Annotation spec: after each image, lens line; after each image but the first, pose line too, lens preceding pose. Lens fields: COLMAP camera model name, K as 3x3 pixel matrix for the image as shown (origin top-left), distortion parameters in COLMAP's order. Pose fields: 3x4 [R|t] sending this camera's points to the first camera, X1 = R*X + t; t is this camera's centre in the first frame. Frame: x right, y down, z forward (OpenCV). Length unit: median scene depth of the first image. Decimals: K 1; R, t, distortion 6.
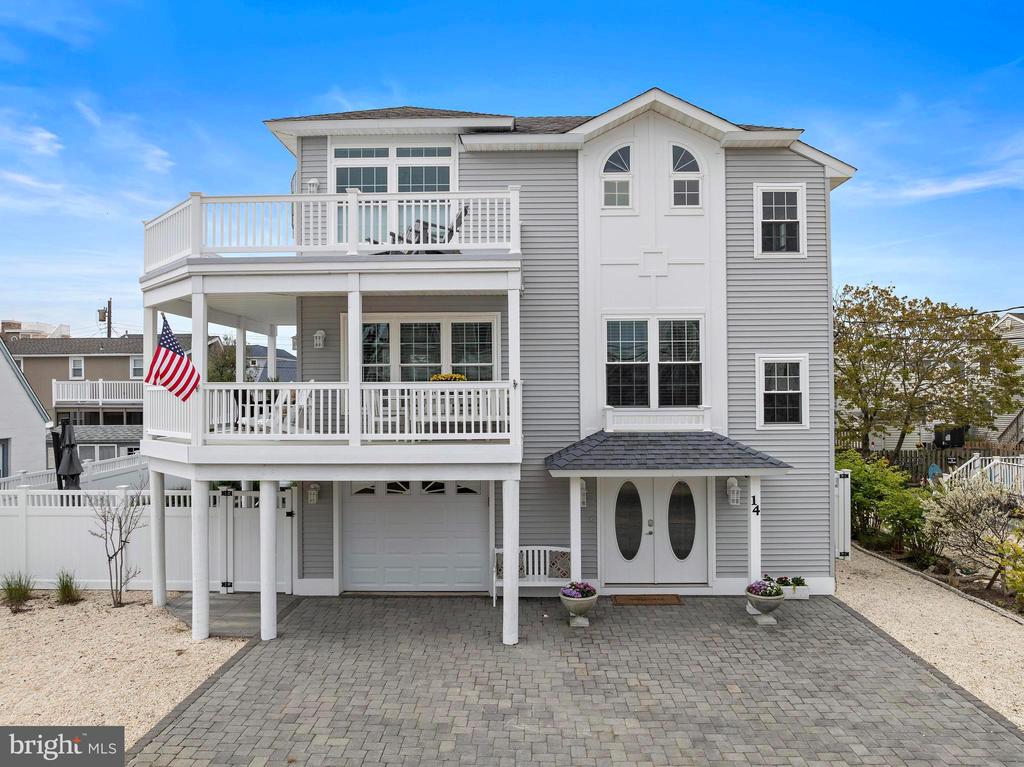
lens RADIAL K [[726.9, 0, 512.0], [0, 726.9, 383.5], [0, 0, 1]] dist [-0.065815, 0.038373]
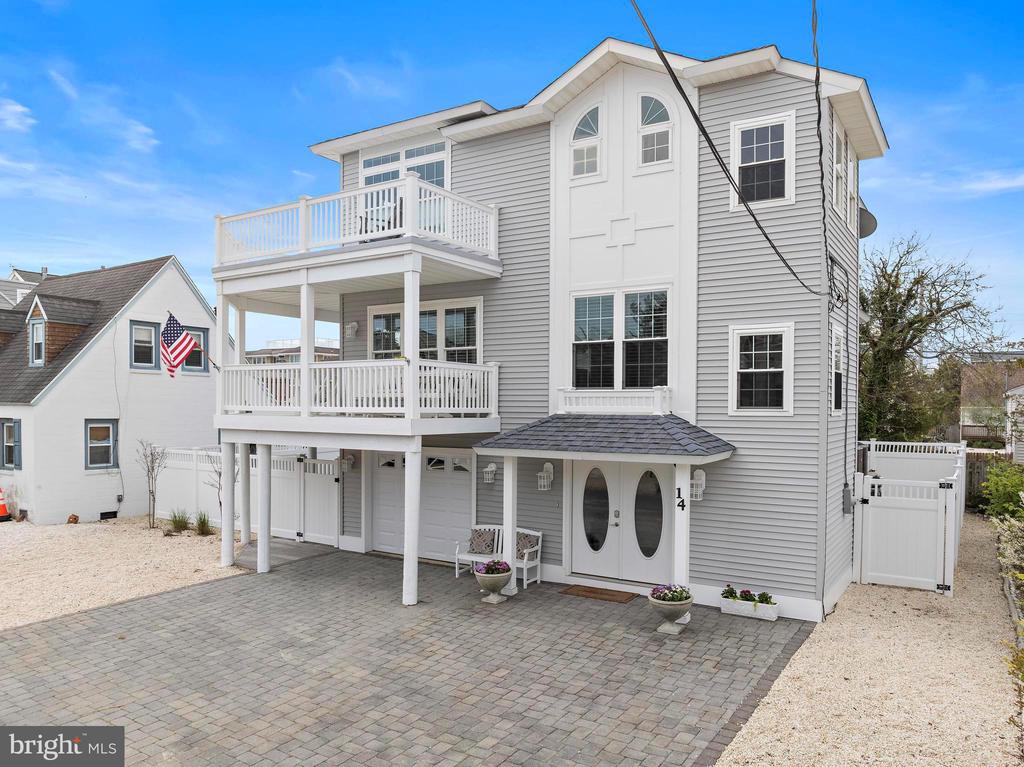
lens RADIAL K [[735.0, 0, 518.3], [0, 735.0, 423.4], [0, 0, 1]] dist [-0.047685, 0.001692]
pose [[0.857476, 0.024111, -0.513958, 0.570853], [-0.003039, 0.999121, 0.041801, 0.038370], [0.514514, -0.034282, 0.856796, 0.133550]]
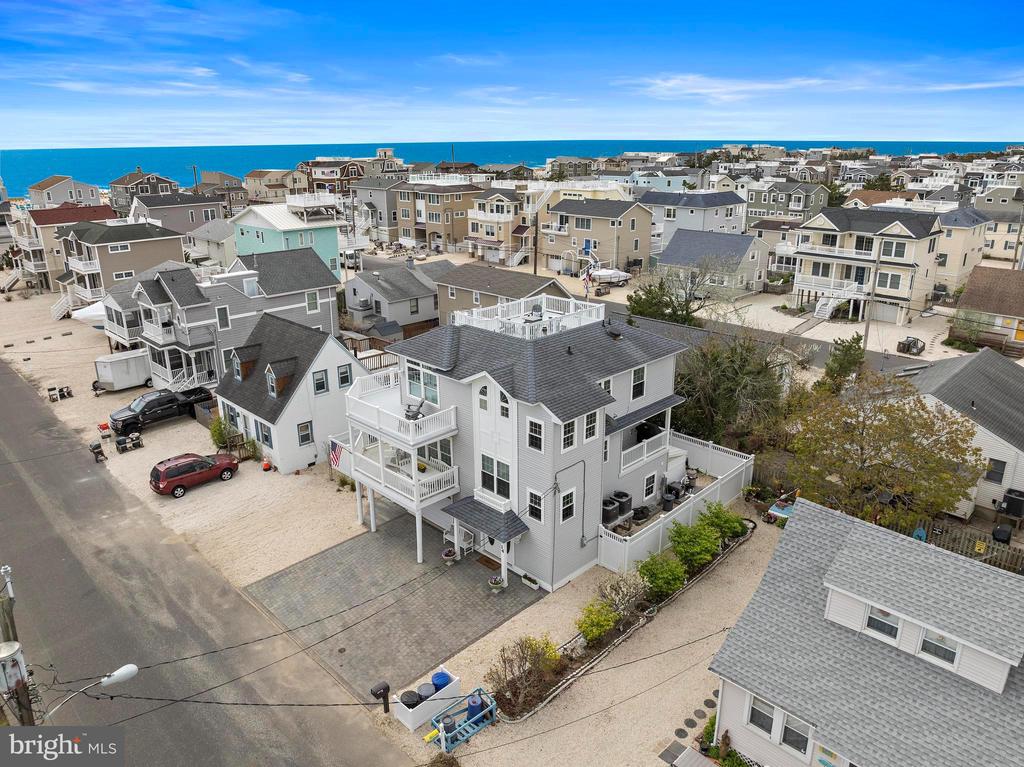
lens RADIAL K [[711.0, 0, 512.0], [0, 711.0, 383.5], [0, 0, 1]] dist [-0.049615, -0.004894]
pose [[0.725478, 0.221908, -0.651489, 1.673385], [0.013475, 0.941834, 0.335809, -1.087645], [0.688113, -0.252401, 0.680290, -0.451285]]
